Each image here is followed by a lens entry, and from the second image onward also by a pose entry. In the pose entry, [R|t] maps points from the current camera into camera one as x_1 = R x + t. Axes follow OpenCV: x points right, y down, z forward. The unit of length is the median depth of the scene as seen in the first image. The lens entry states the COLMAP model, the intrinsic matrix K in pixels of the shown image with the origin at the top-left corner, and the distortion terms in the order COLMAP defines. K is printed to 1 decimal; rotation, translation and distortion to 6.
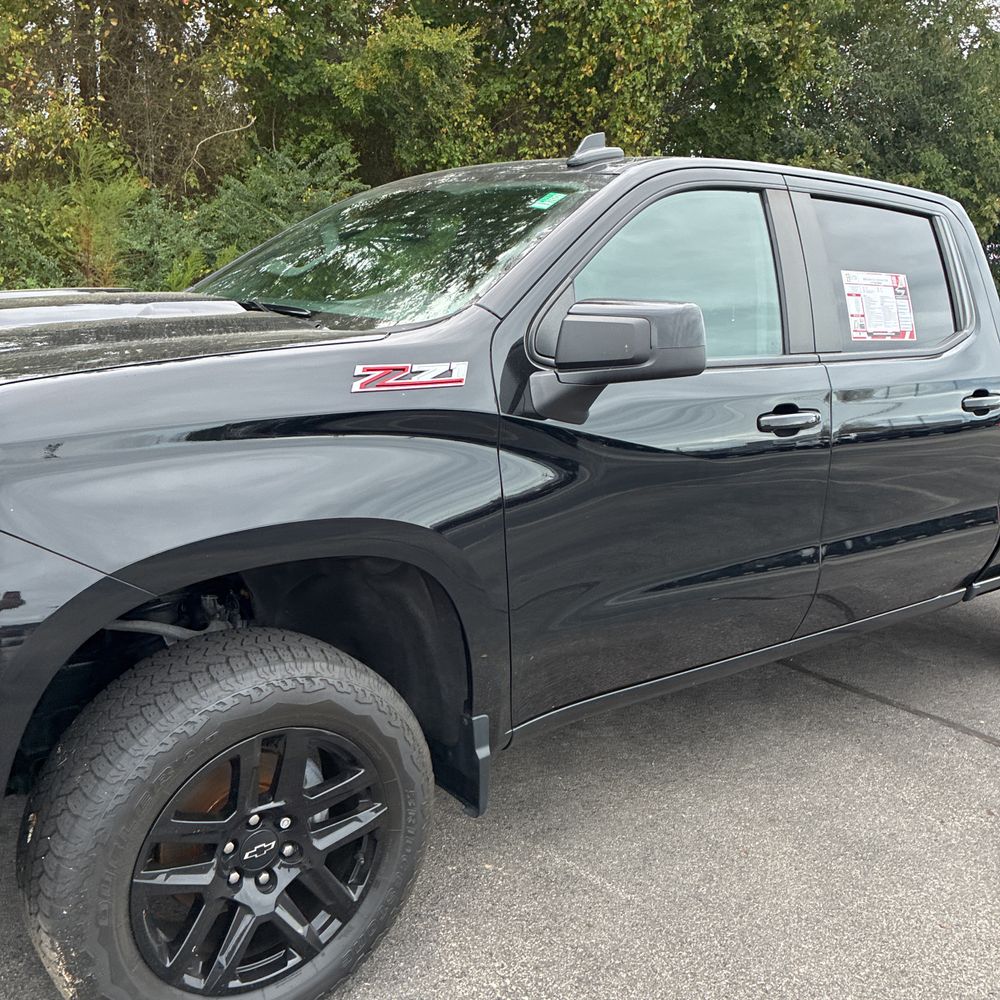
lens RADIAL K [[1018.6, 0, 495.1], [0, 1018.6, 486.1], [0, 0, 1]] dist [0.011237, 0.017213]
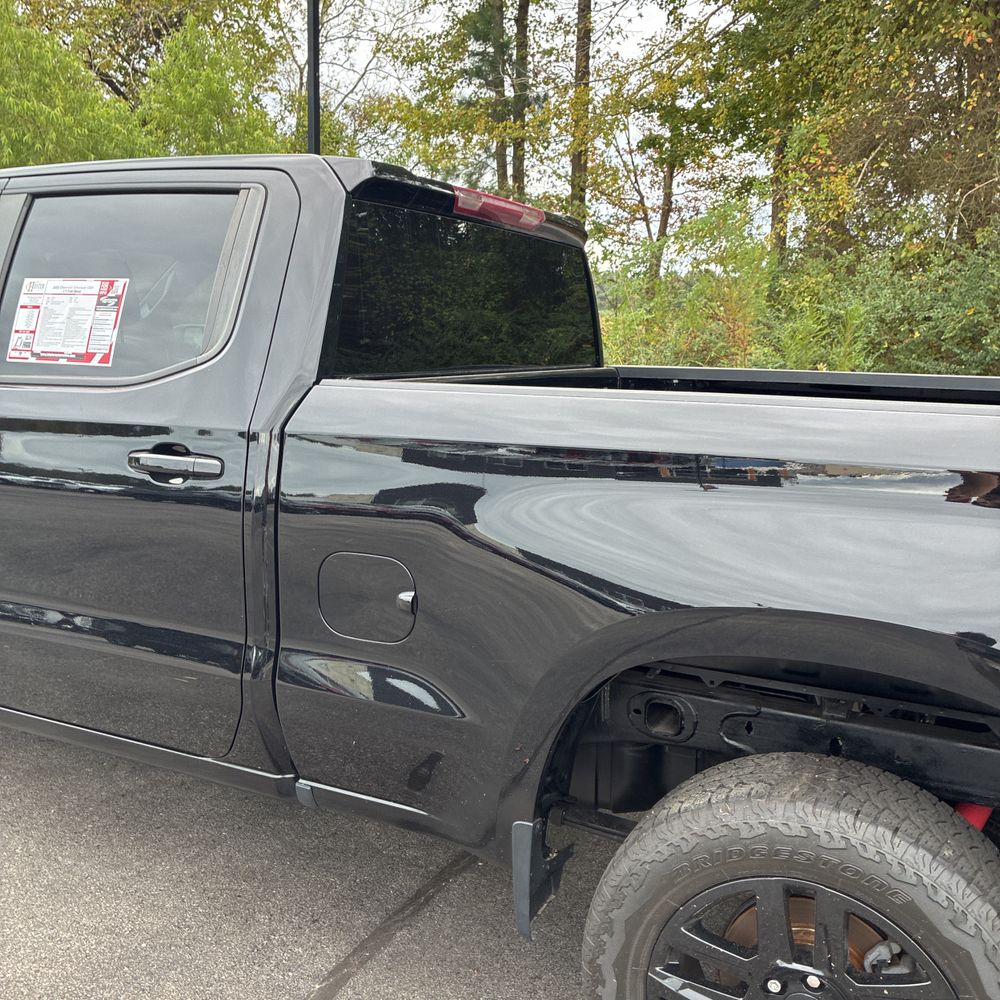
lens RADIAL K [[1028.9, 0, 489.8], [0, 1028.9, 483.3], [0, 0, 1]] dist [0.025573, -0.026558]
pose [[0.435630, 0.105872, -0.893878, 1.623093], [-0.182467, 0.982828, 0.027483, -0.176238], [0.881438, 0.151131, 0.447467, 1.245293]]
